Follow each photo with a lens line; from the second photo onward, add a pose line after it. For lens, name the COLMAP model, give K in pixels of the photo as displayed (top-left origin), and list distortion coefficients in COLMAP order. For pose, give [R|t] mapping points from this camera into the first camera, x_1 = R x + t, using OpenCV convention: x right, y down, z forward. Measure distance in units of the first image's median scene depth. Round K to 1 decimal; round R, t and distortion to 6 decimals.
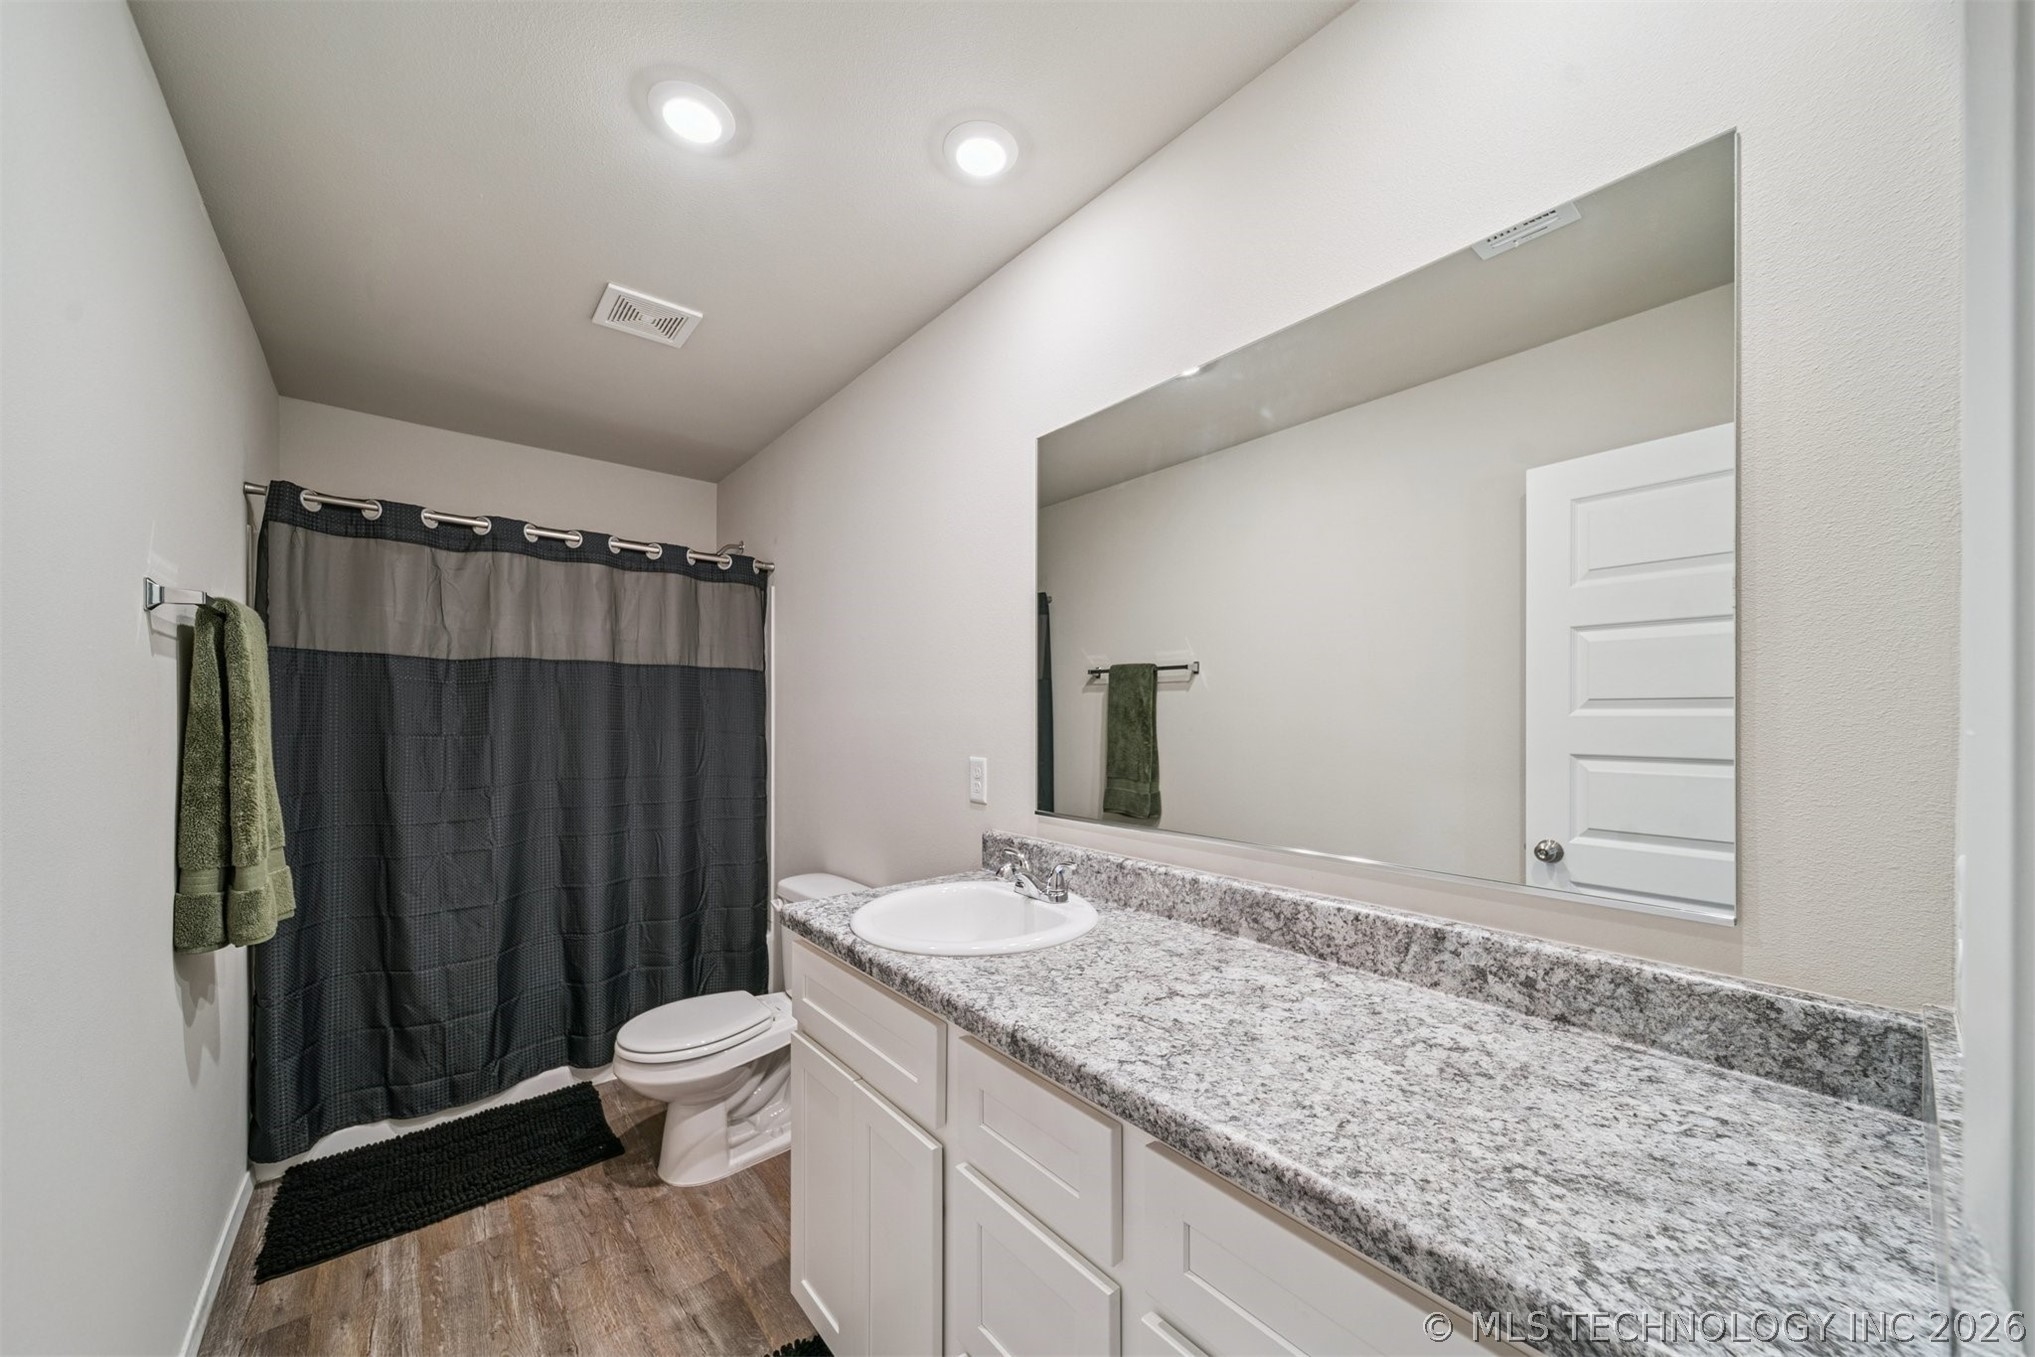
lens RADIAL K [[736.9, 0, 1010.0], [0, 736.9, 699.0], [0, 0, 1]] dist [-0.006918, 0.000108]
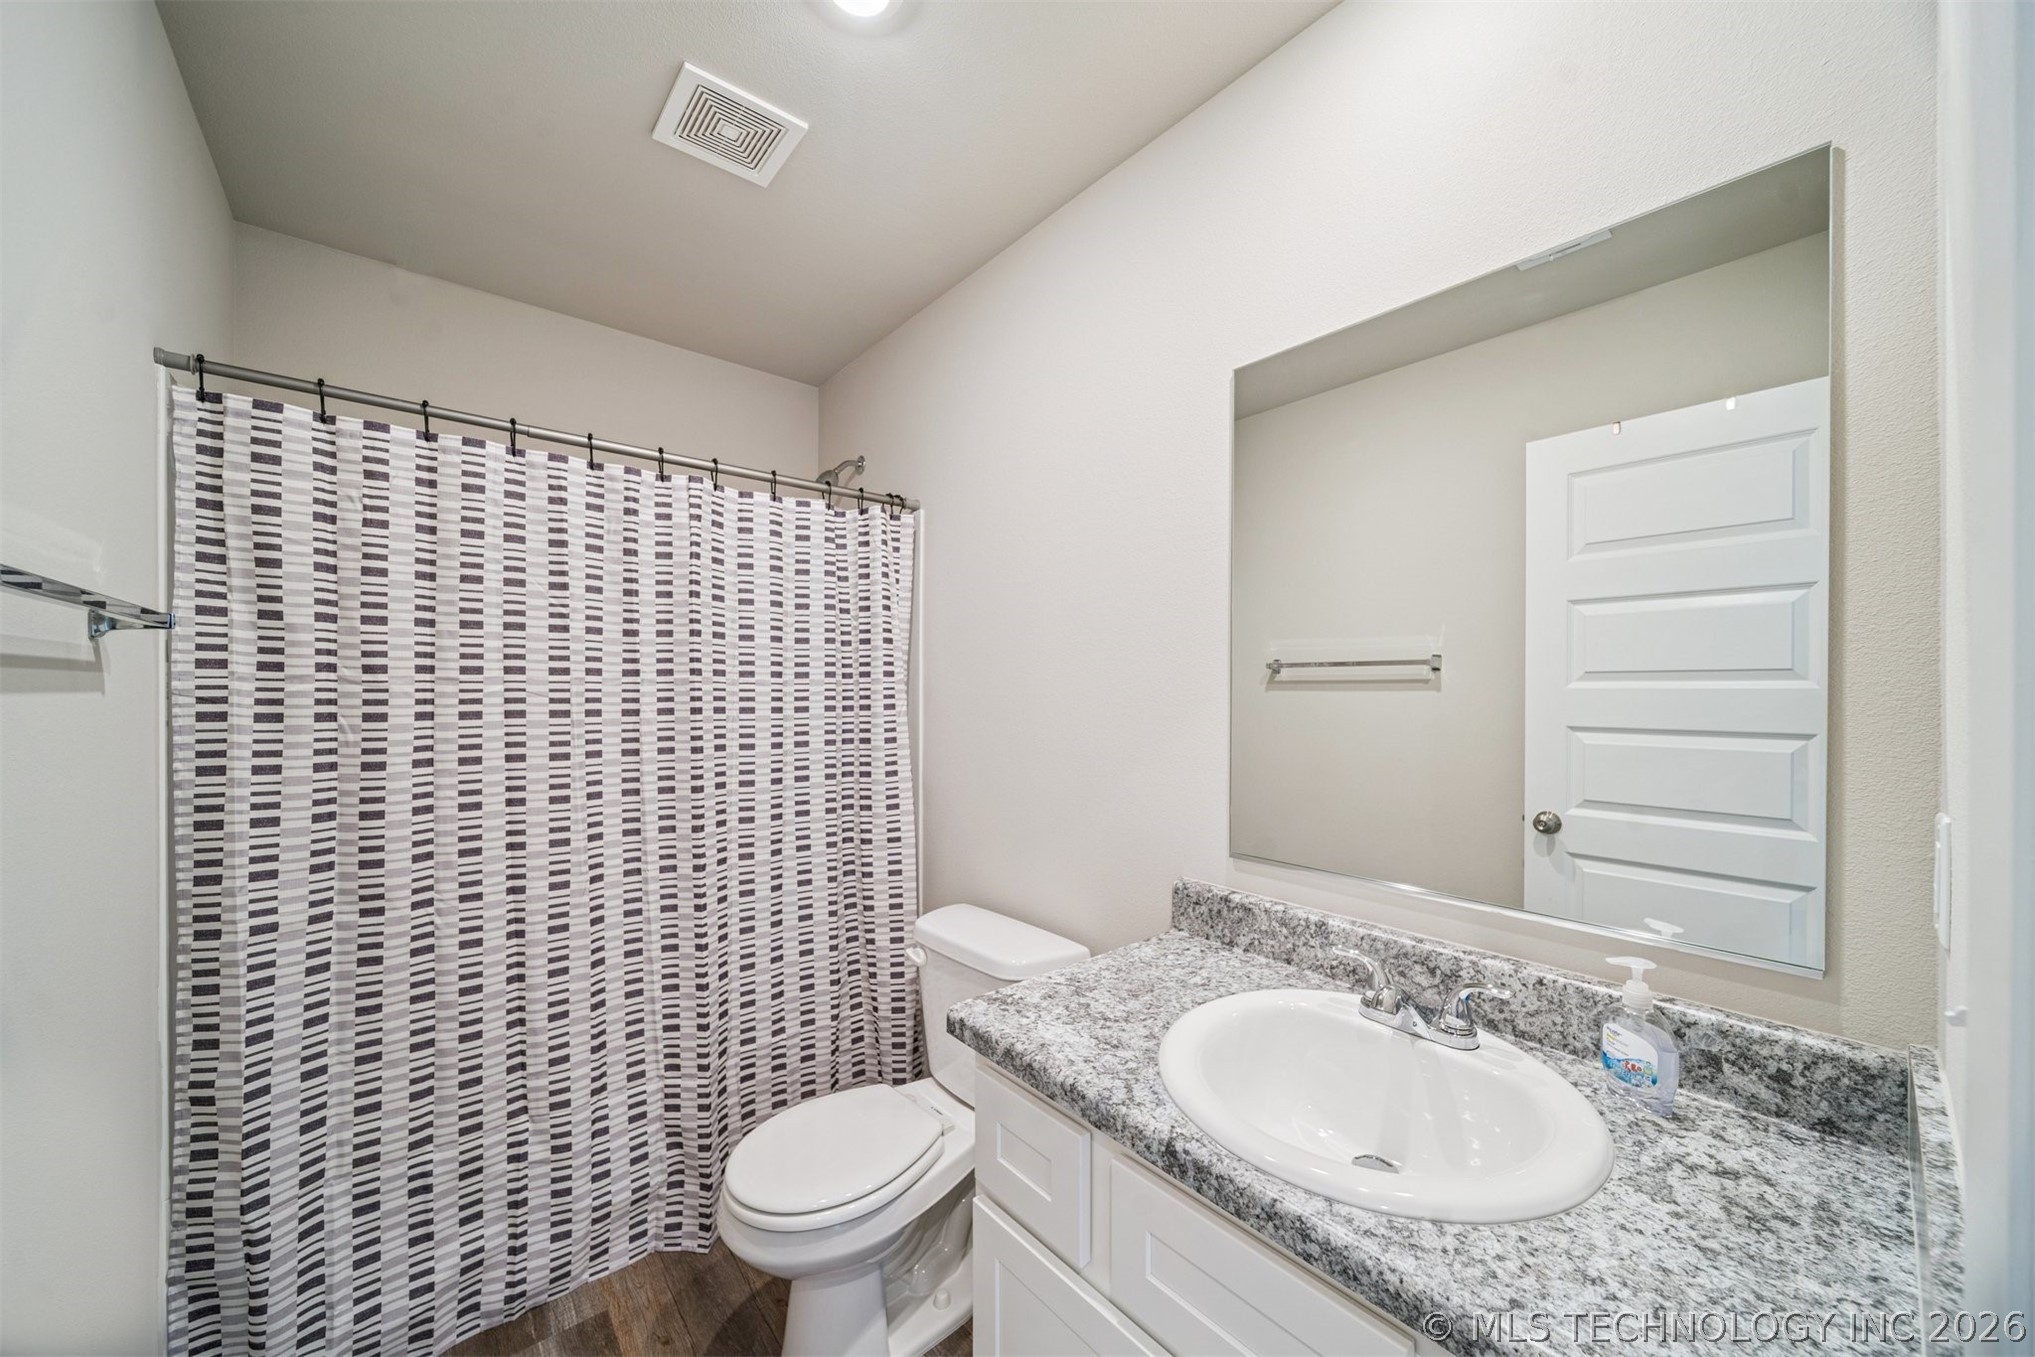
lens RADIAL K [[736.9, 0, 1016.2], [0, 736.9, 675.6], [0, 0, 1]] dist [-0.006918, 0.000108]
pose [[0.999957, -0.000242, 0.009264, -0.201576], [0.000194, 0.999986, 0.005261, -0.088644], [-0.009265, -0.005259, 0.999943, 0.199999]]
